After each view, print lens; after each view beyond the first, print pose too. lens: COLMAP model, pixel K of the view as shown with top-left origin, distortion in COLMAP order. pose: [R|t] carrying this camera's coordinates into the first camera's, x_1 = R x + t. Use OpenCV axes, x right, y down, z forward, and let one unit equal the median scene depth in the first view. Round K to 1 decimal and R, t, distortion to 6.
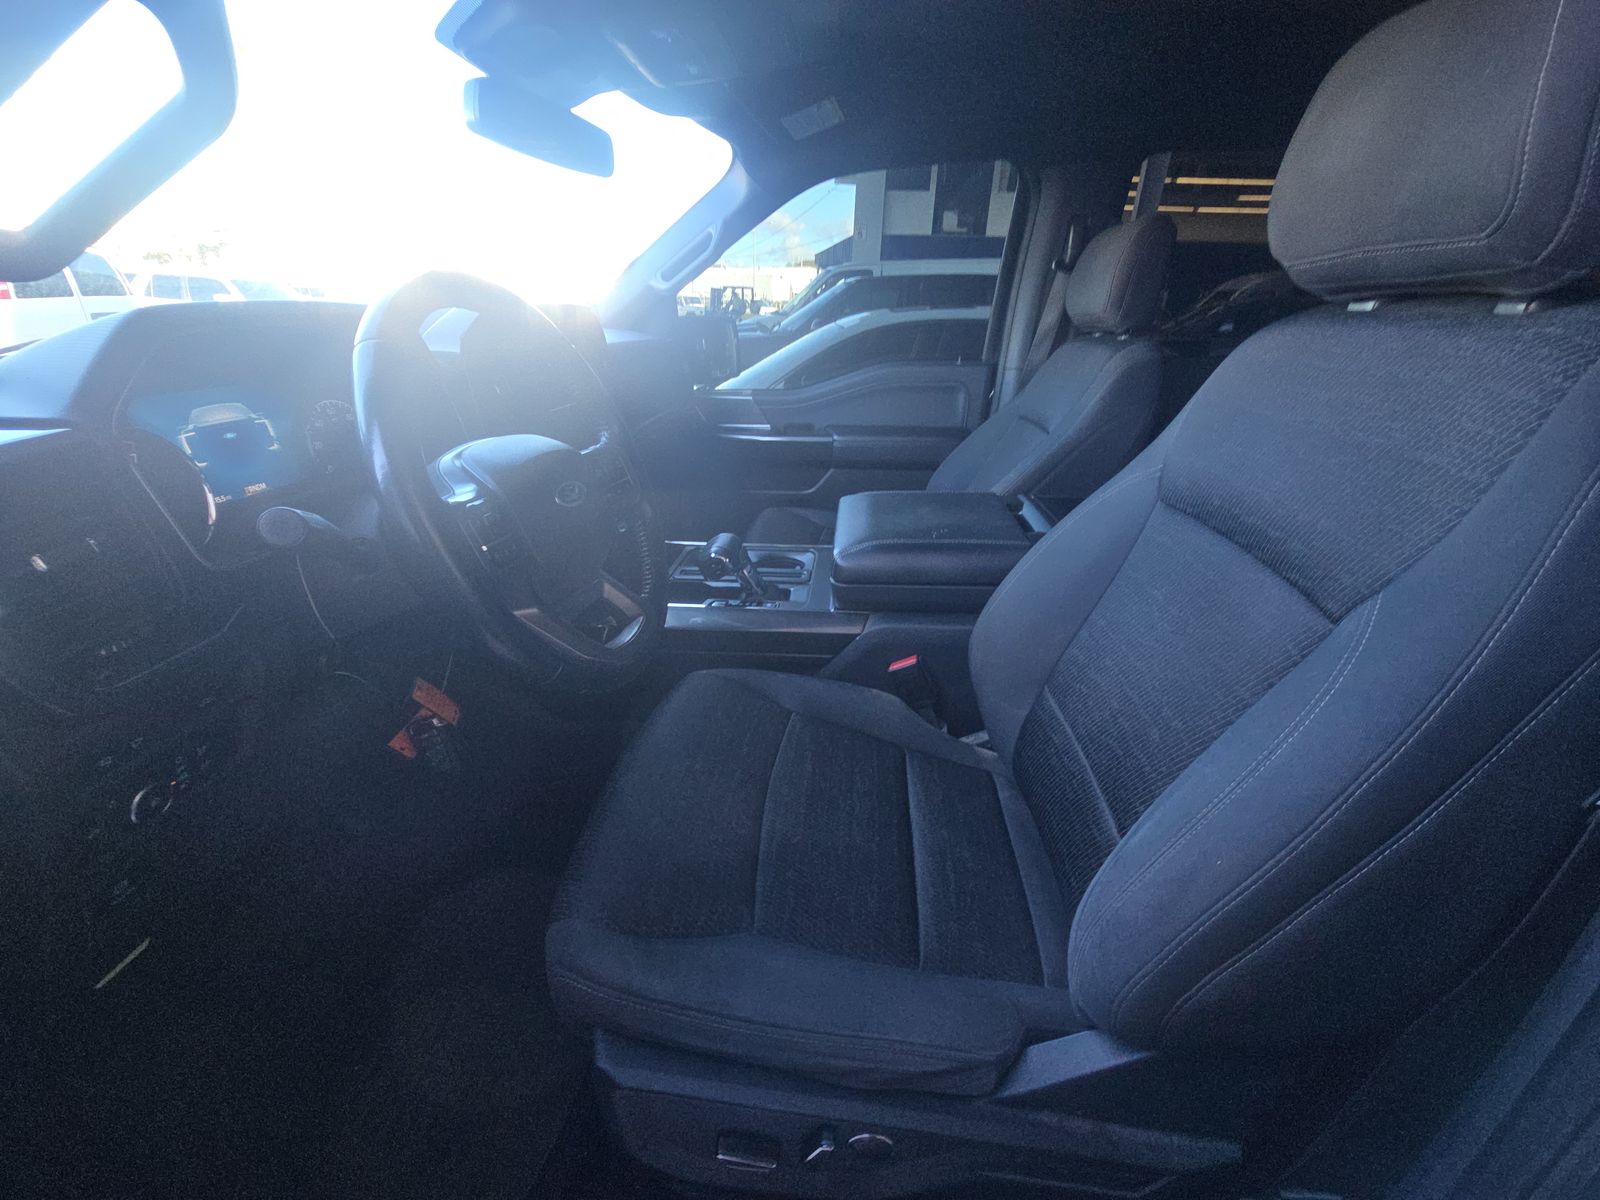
lens RADIAL K [[652.1, 0, 810.7], [0, 652.1, 594.9], [0, 0, 1]] dist [0.000782, -0.000645]
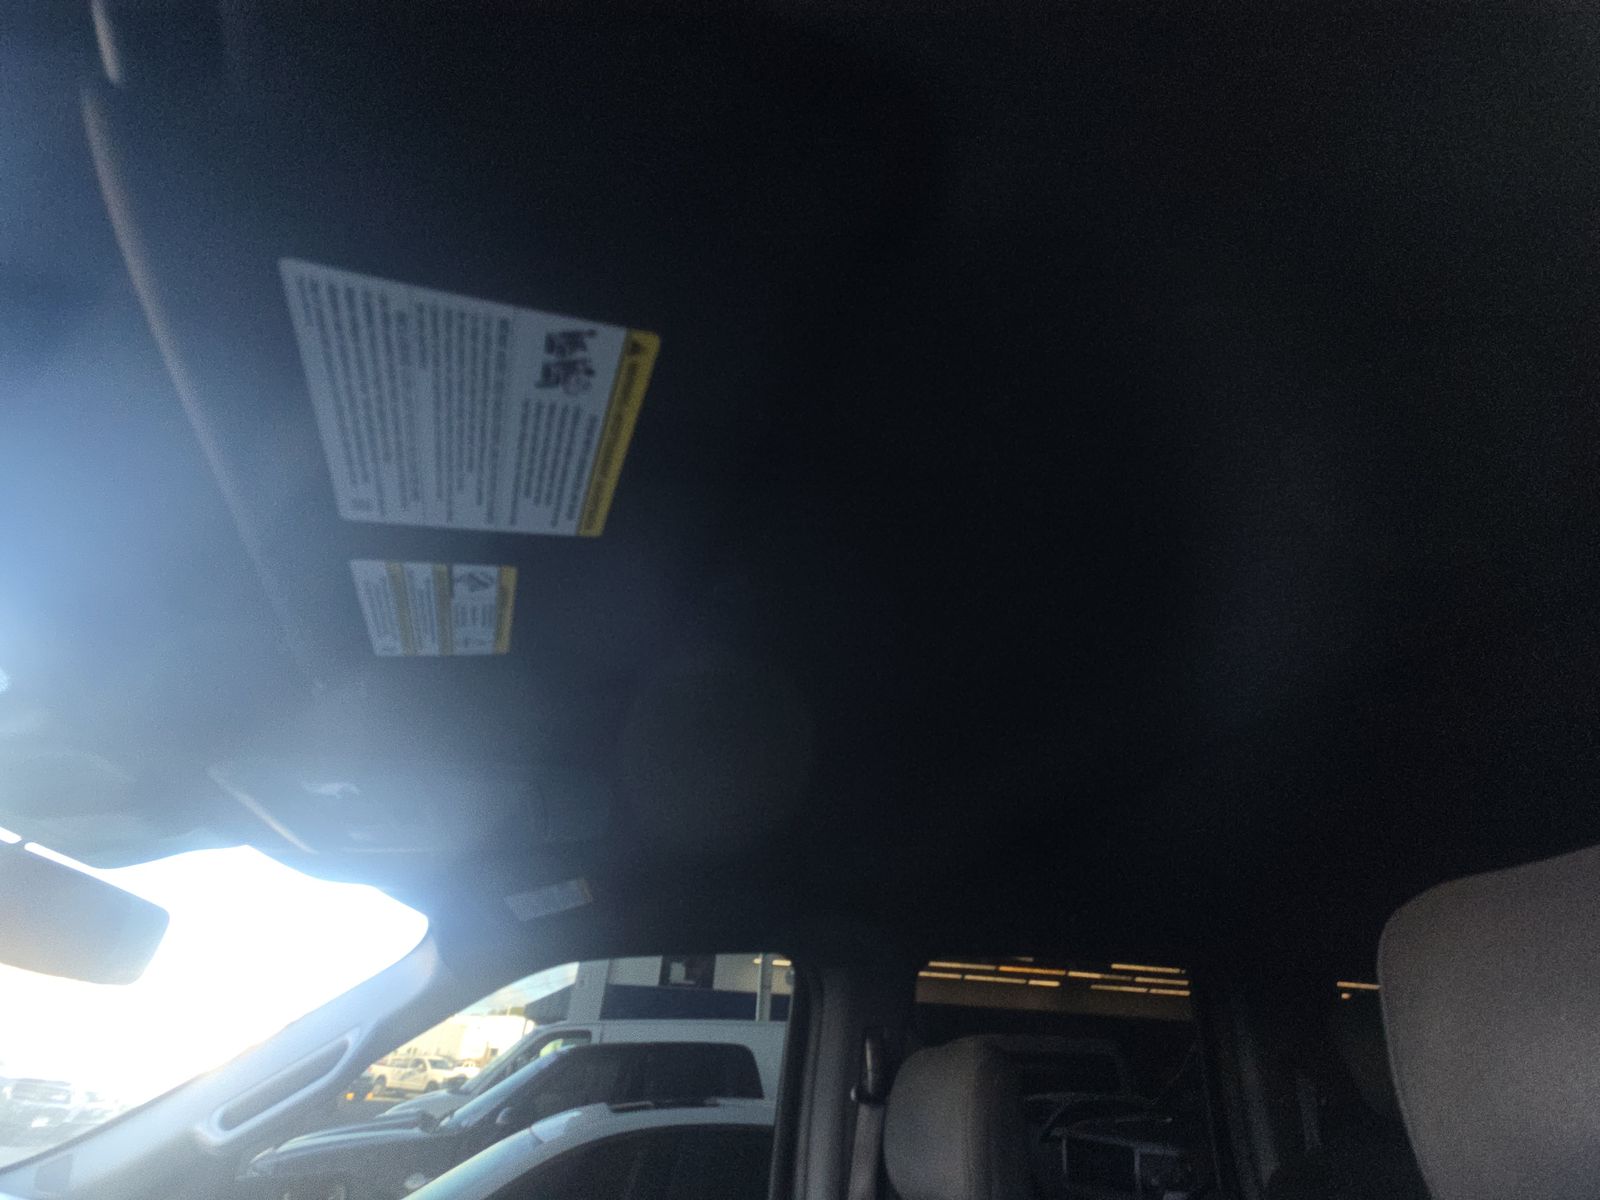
lens RADIAL K [[652.1, 0, 810.7], [0, 652.1, 594.9], [0, 0, 1]] dist [0.000782, -0.000645]
pose [[0.935685, 0.207837, 0.285128, -0.001274], [0.142317, 0.517137, -0.843988, -0.066881], [-0.322862, 0.830285, 0.454298, 0.076261]]
